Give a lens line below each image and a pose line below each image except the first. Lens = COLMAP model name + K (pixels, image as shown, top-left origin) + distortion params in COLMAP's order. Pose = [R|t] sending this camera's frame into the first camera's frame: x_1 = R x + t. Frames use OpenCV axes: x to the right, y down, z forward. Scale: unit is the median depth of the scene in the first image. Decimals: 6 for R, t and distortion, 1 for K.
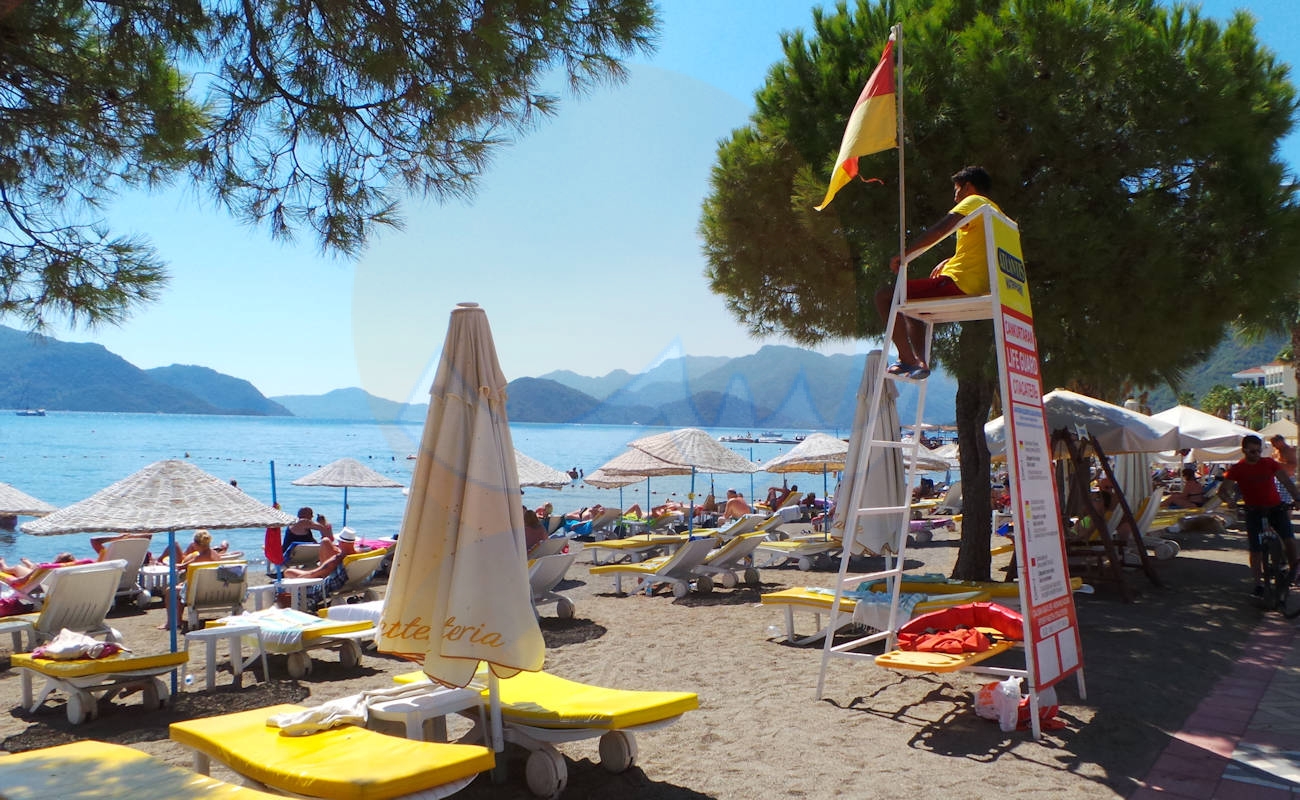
lens RADIAL K [[1318.2, 0, 642.3], [0, 1318.2, 393.5], [0, 0, 1]] dist [0.018396, 0.034441]
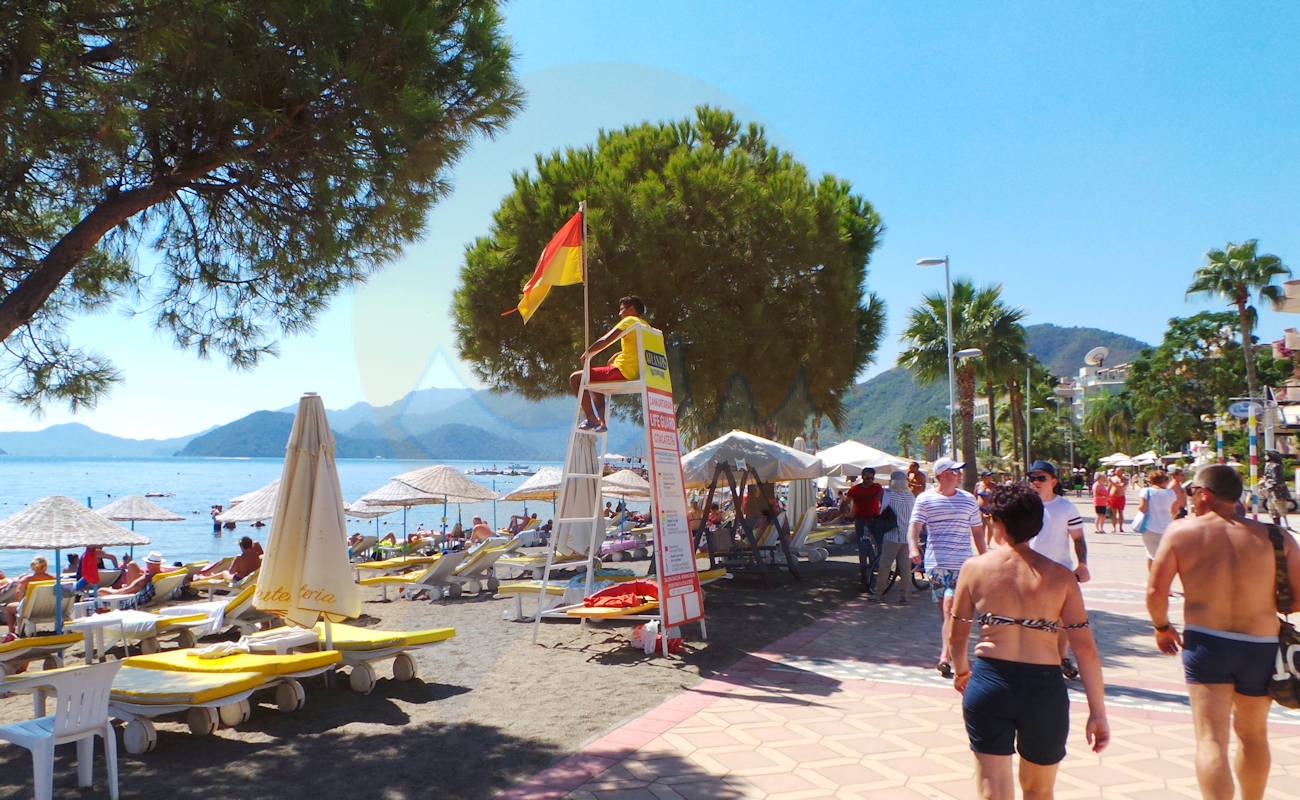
lens RADIAL K [[1318.2, 0, 642.3], [0, 1318.2, 393.5], [0, 0, 1]] dist [0.018396, 0.034441]
pose [[0.981604, -0.002069, 0.190916, -0.020539], [0.006704, 0.999698, -0.023635, -0.012905], [-0.190809, 0.024480, 0.981322, -0.322628]]
